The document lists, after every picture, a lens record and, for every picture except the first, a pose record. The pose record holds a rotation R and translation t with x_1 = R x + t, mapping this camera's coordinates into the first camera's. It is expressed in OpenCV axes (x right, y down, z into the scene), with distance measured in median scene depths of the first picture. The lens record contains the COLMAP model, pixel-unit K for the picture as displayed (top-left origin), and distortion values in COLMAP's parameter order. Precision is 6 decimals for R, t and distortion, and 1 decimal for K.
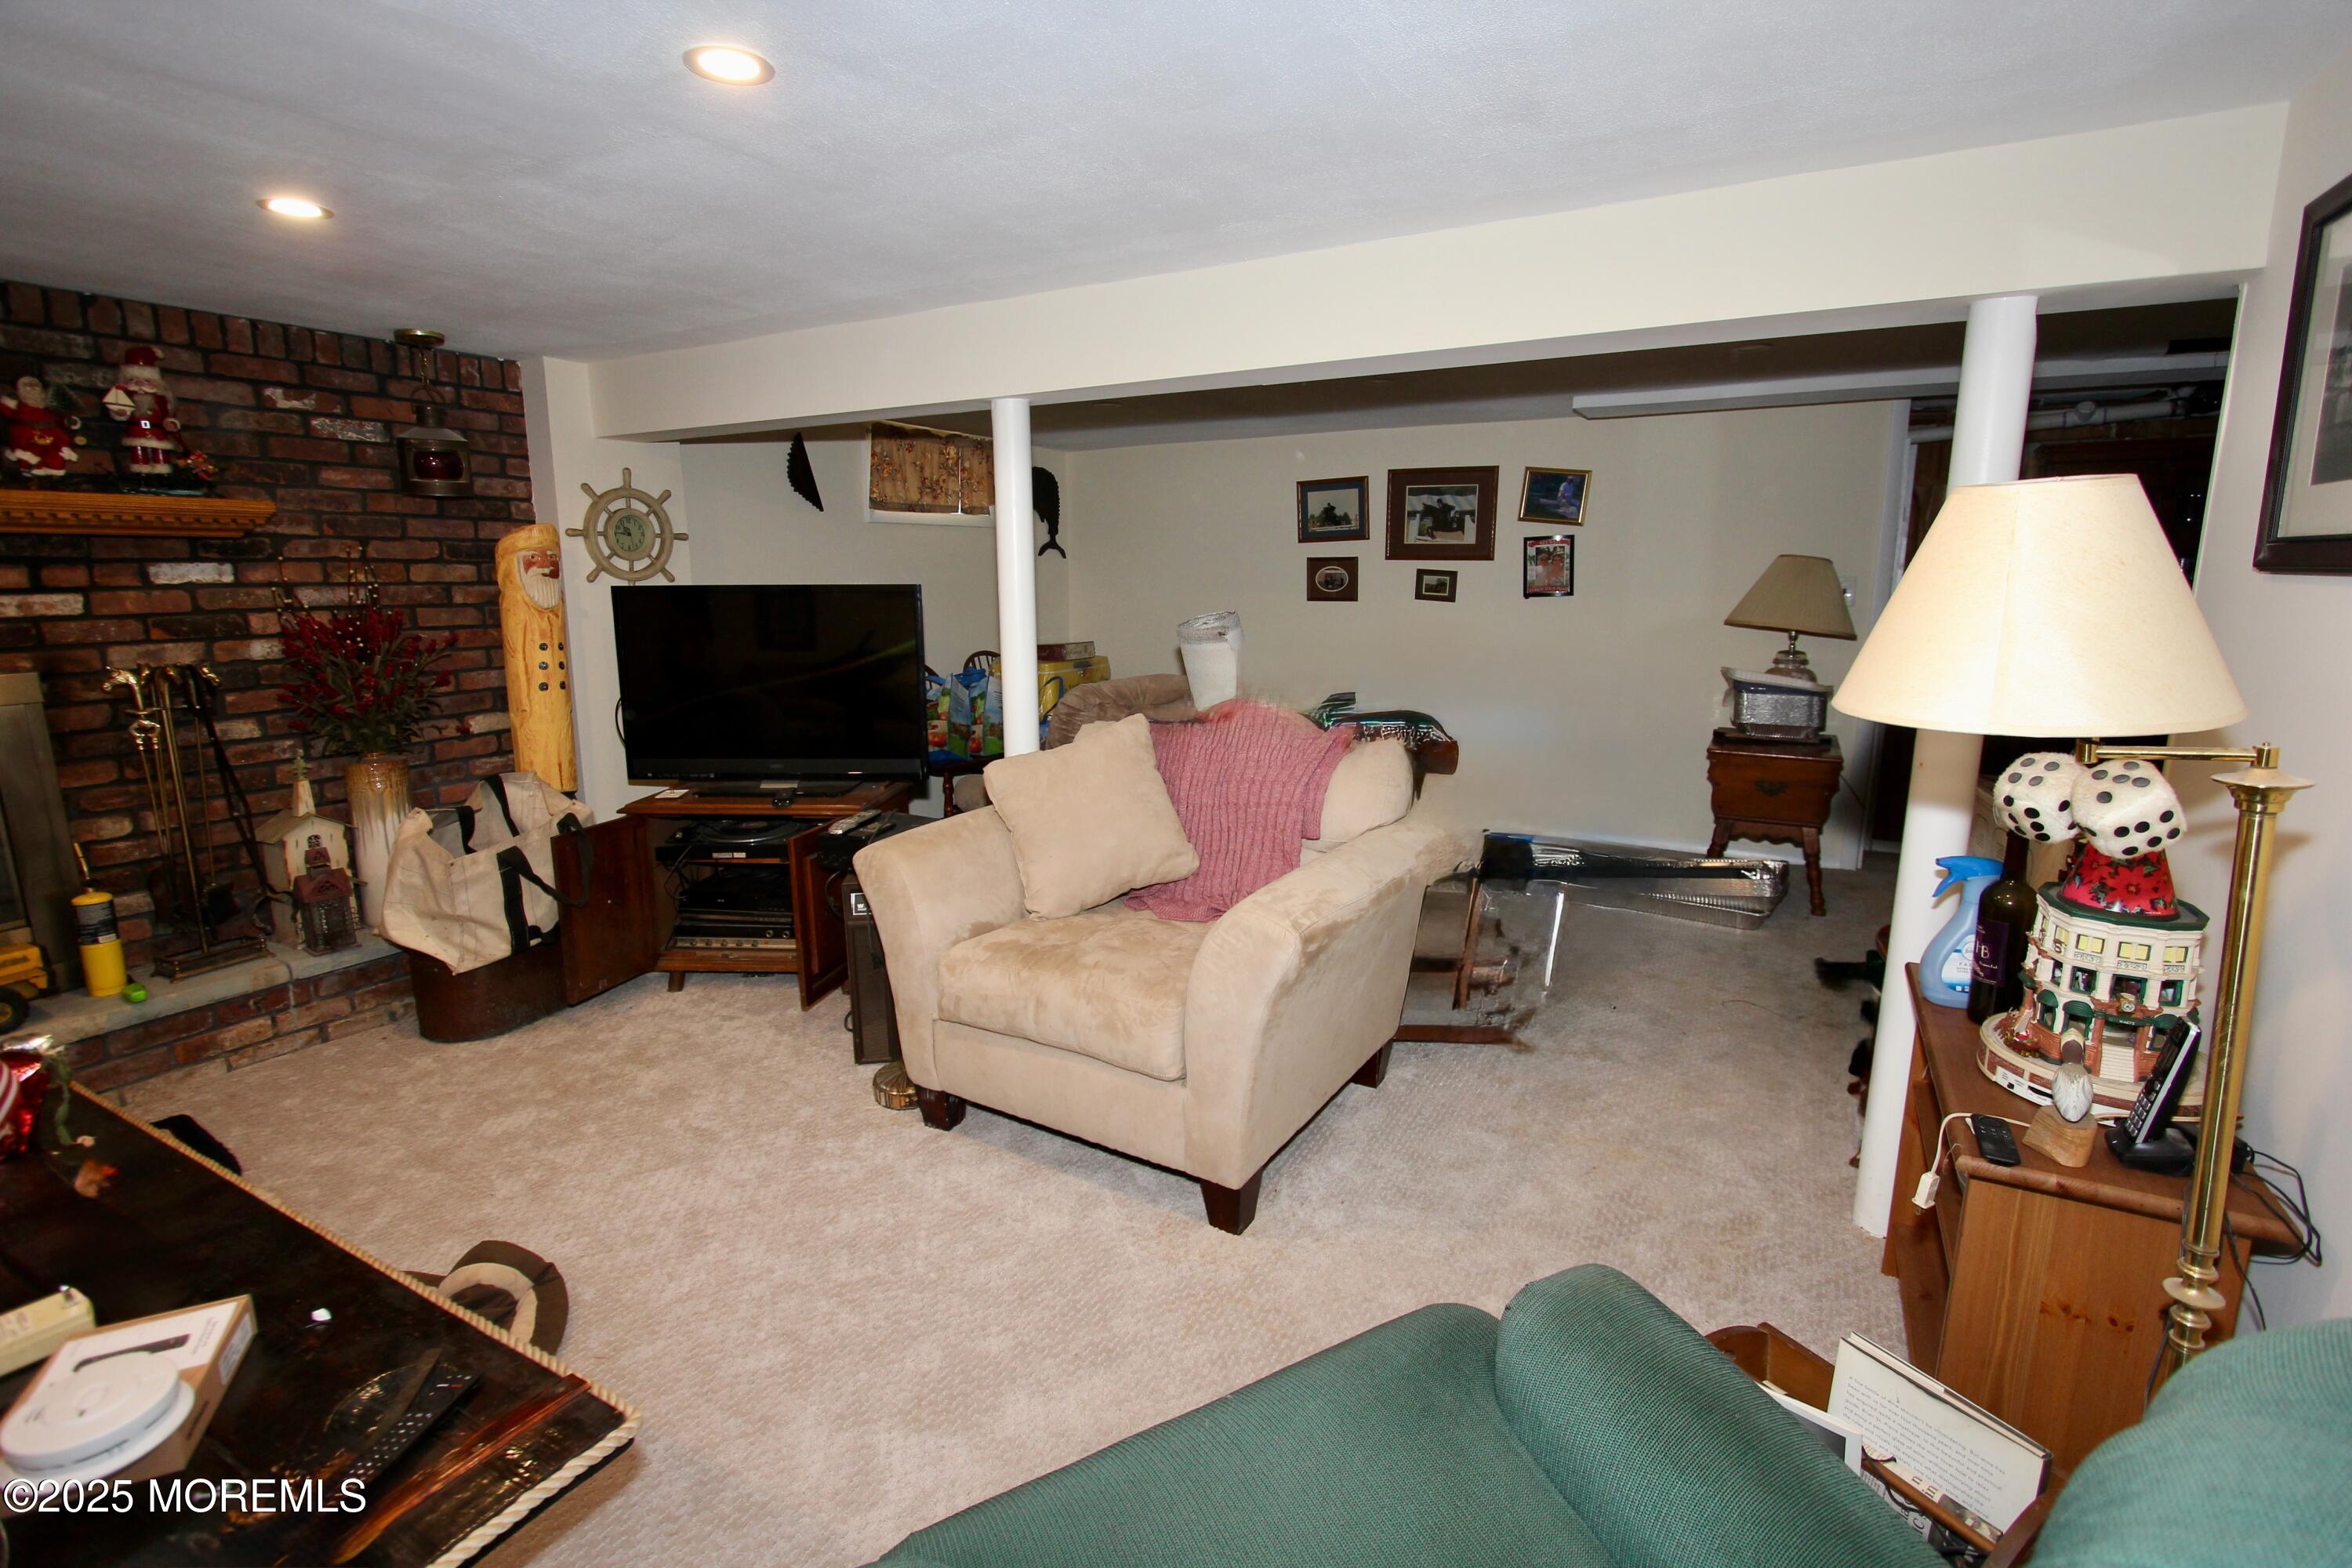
lens RADIAL K [[1083.2, 0, 1187.1], [0, 1083.2, 769.5], [0, 0, 1]] dist [-0.010715, 0.000934]
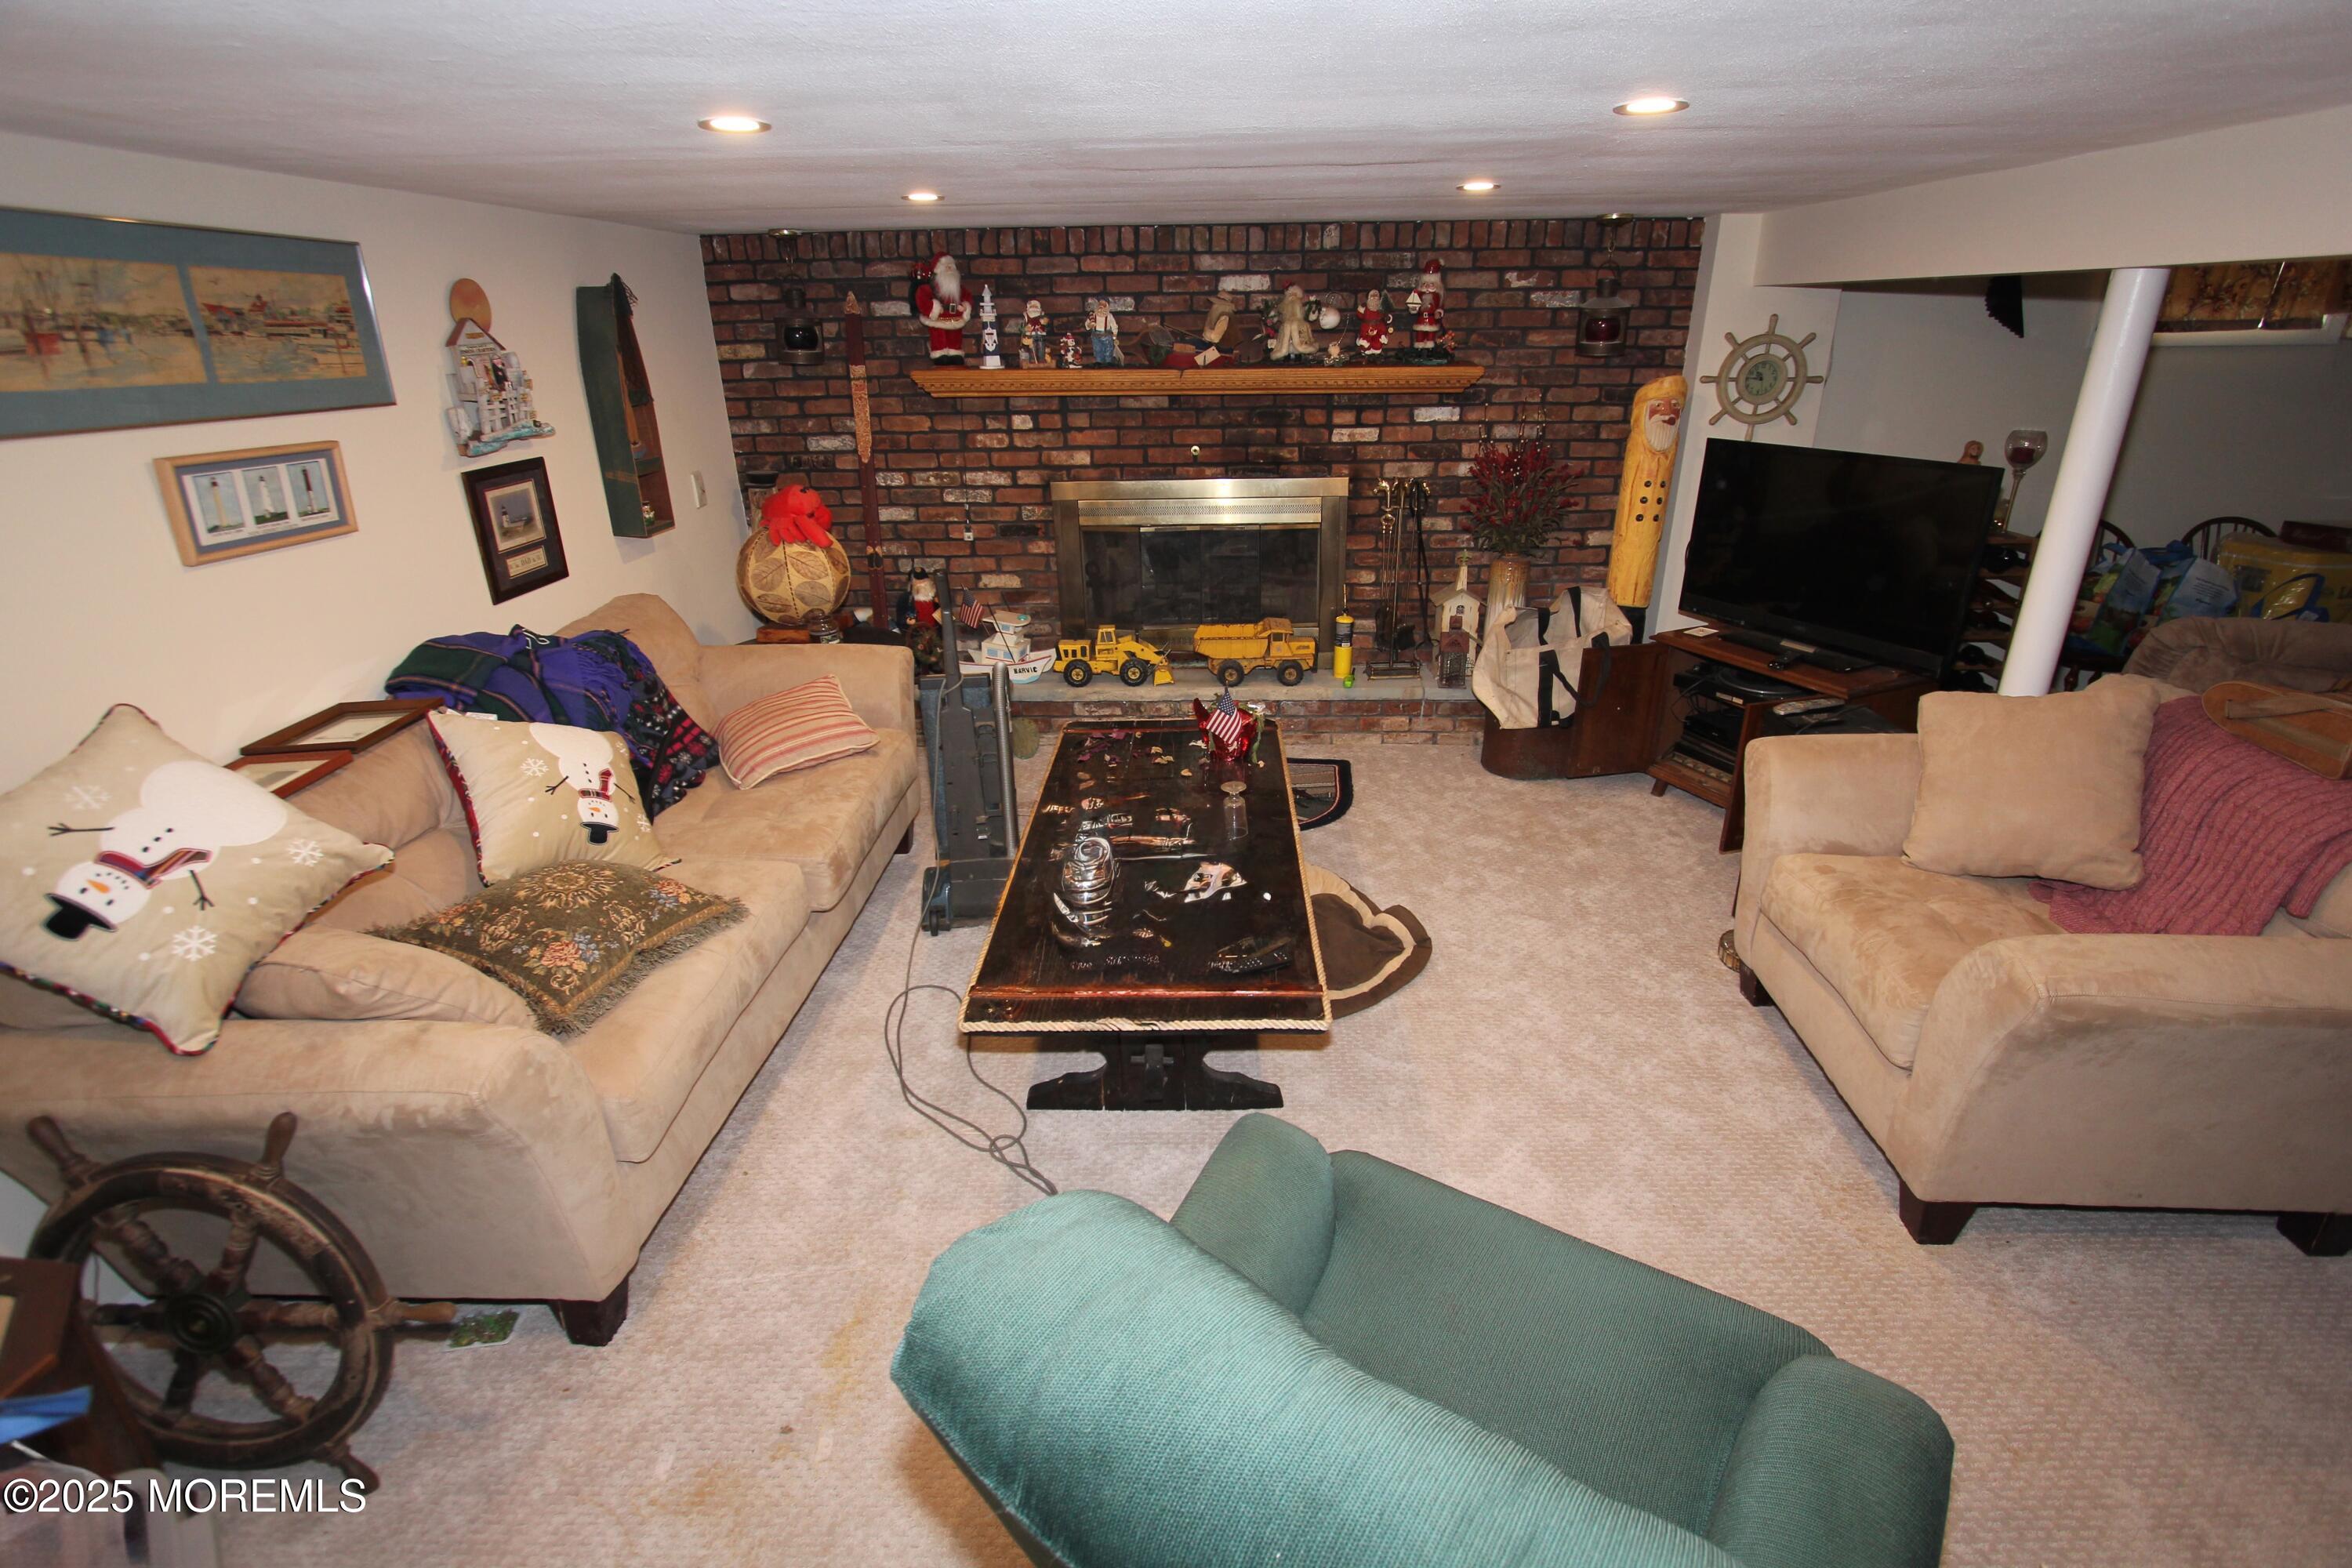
lens RADIAL K [[1083.2, 0, 1187.1], [0, 1083.2, 769.5], [0, 0, 1]] dist [-0.010715, 0.000934]
pose [[0.461958, 0.337833, -0.820039, 0.280861], [-0.146098, 0.940966, 0.305350, -0.121069], [0.874786, -0.021252, 0.484044, -0.025775]]
